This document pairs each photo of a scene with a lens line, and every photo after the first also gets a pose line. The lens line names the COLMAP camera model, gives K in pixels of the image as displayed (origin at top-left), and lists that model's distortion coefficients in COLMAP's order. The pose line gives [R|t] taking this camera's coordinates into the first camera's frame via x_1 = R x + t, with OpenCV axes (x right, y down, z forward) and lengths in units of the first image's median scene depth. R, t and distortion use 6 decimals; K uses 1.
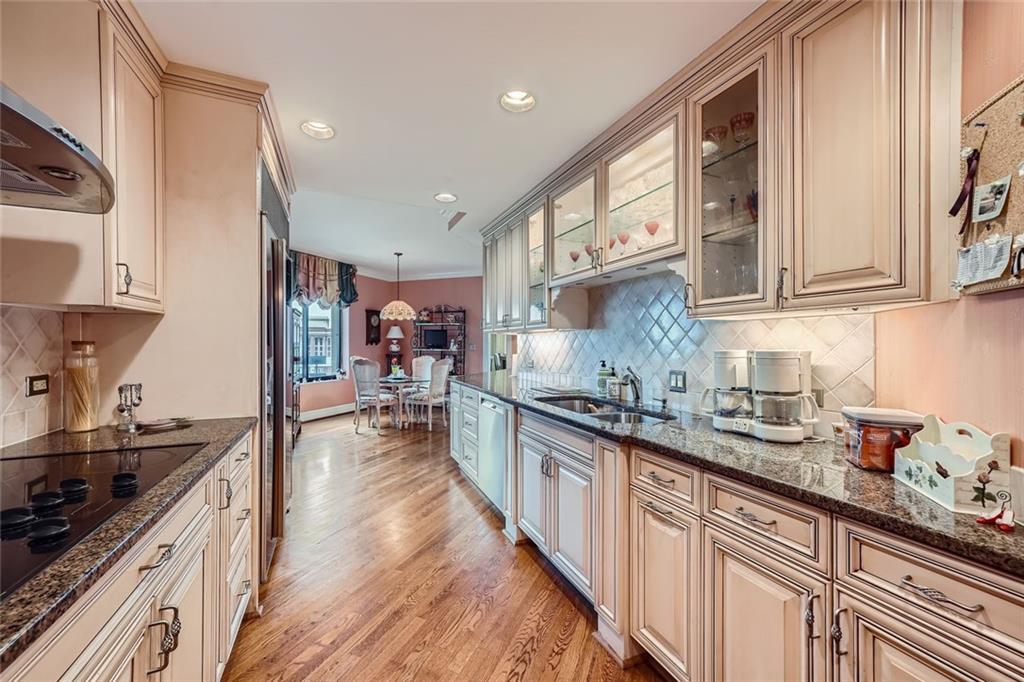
lens RADIAL K [[408.6, 0, 507.5], [0, 408.6, 336.8], [0, 0, 1]] dist [0.001854, 0.000623]
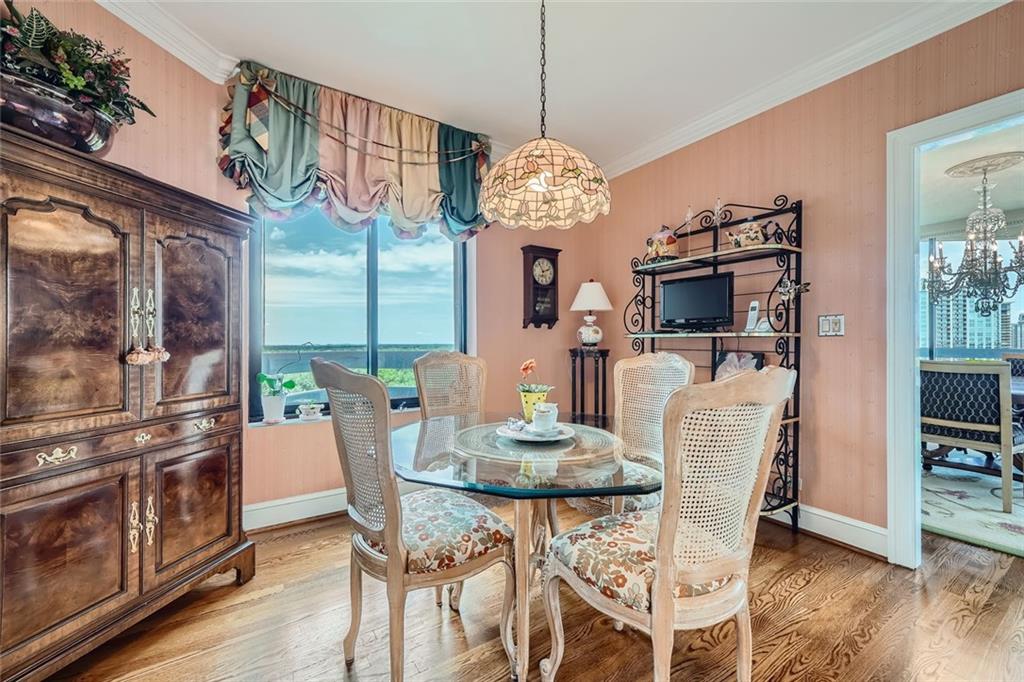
lens RADIAL K [[408.6, 0, 507.5], [0, 408.6, 336.8], [0, 0, 1]] dist [0.001854, 0.000623]
pose [[0.820864, -0.011516, -0.571007, -0.108931], [0.007828, 0.999930, -0.008914, 0.033981], [0.571070, 0.002847, 0.820896, 0.625123]]
